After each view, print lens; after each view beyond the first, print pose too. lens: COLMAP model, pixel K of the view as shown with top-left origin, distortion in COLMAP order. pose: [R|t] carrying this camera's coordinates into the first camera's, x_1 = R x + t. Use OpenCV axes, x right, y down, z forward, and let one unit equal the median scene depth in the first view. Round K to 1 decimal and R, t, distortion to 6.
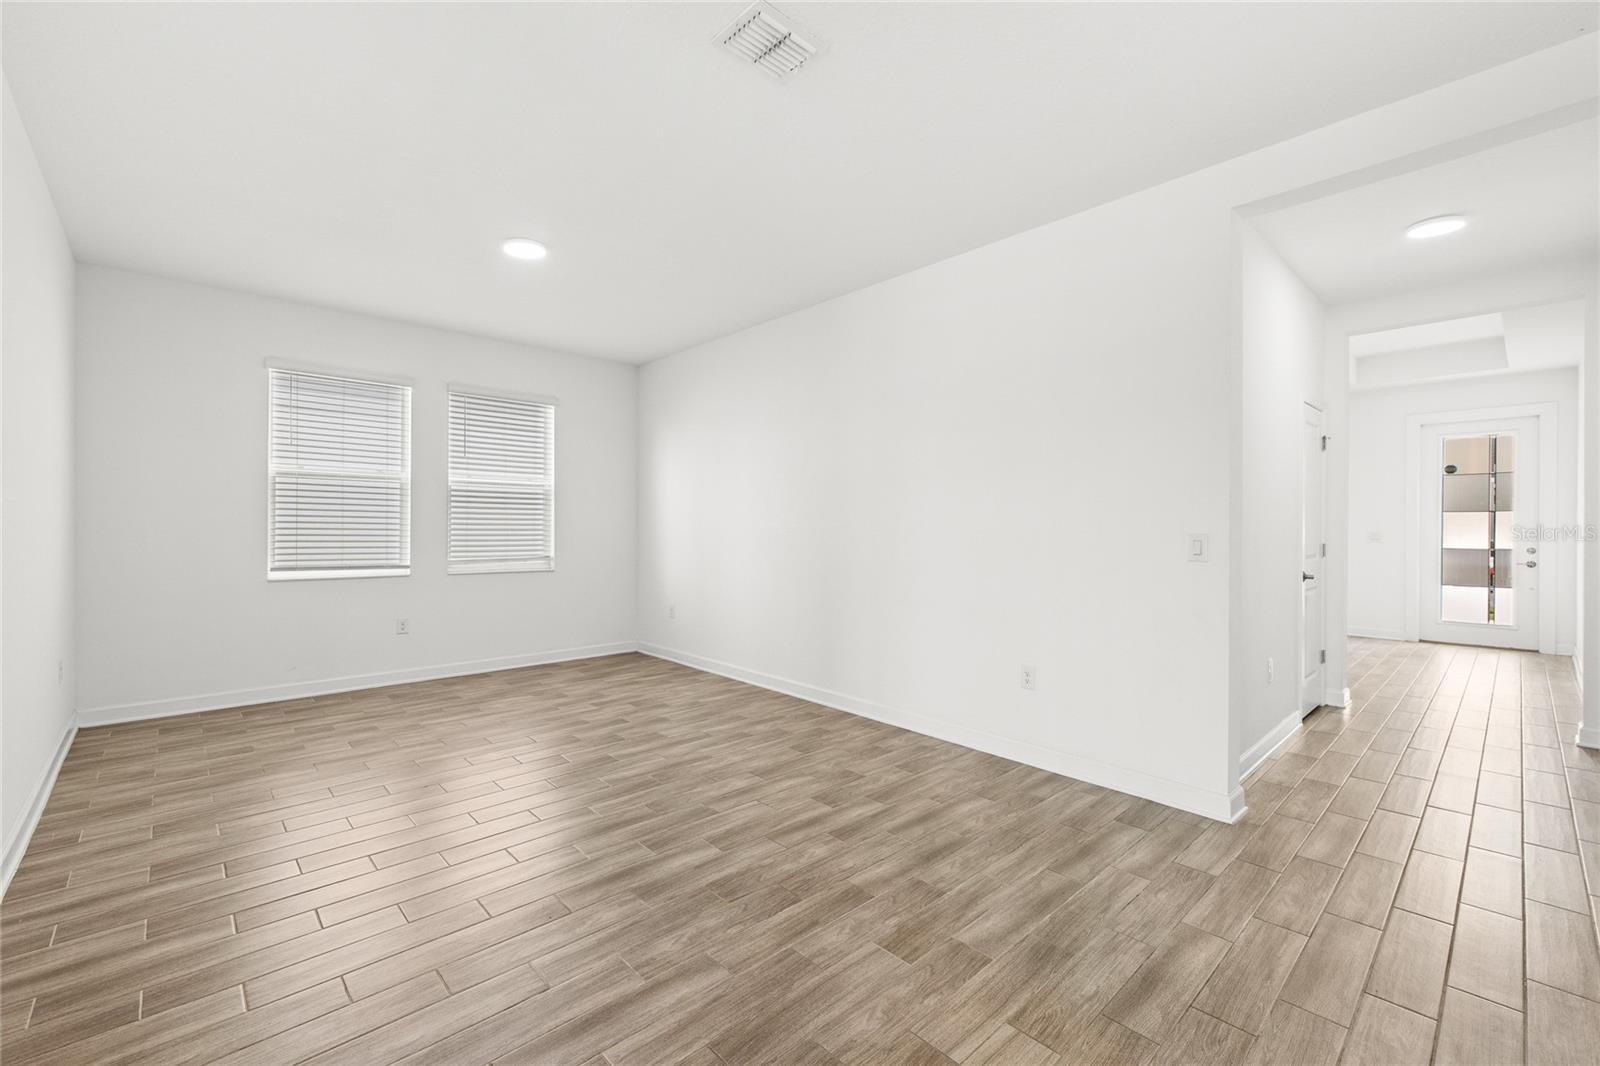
lens RADIAL K [[673.5, 0, 749.1], [0, 673.5, 540.3], [0, 0, 1]] dist [-0.019254, 0.000933]
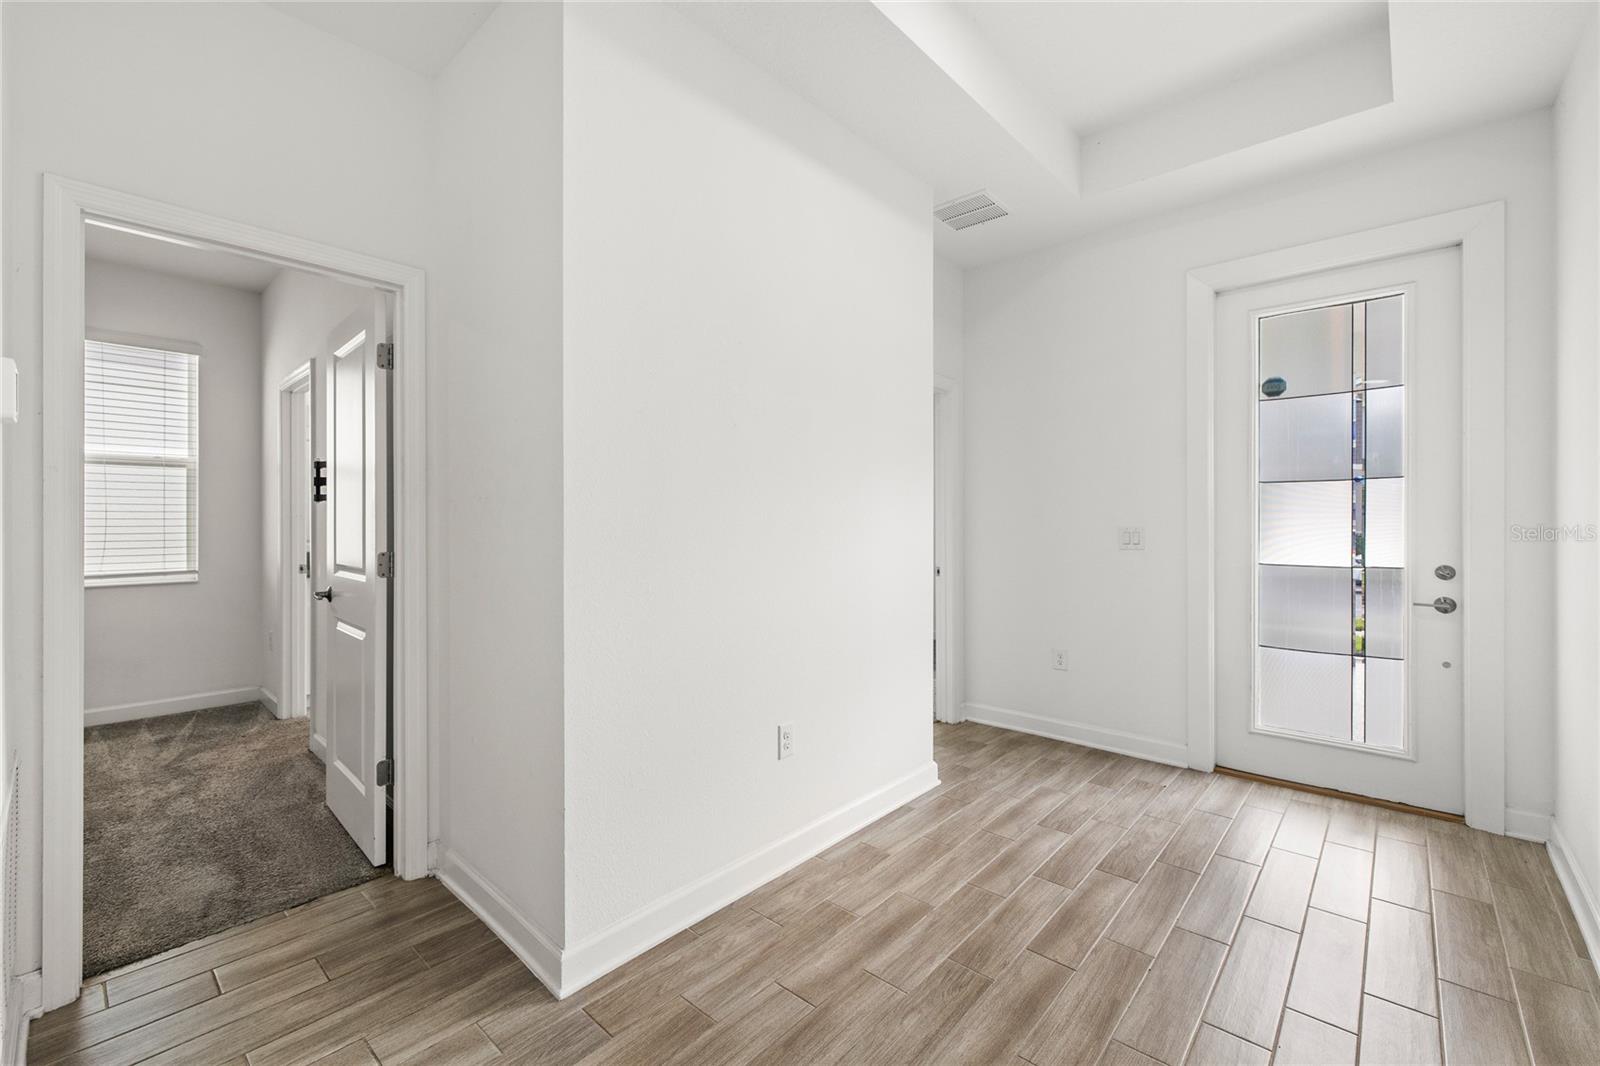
lens RADIAL K [[677.8, 0, 792.6], [0, 677.8, 534.2], [0, 0, 1]] dist [0.002013, -0.000101]
pose [[0.993077, -0.013098, 0.116731, 0.484270], [0.013005, 0.999914, 0.001562, -0.008938], [-0.116742, -0.000033, 0.993162, 0.411032]]
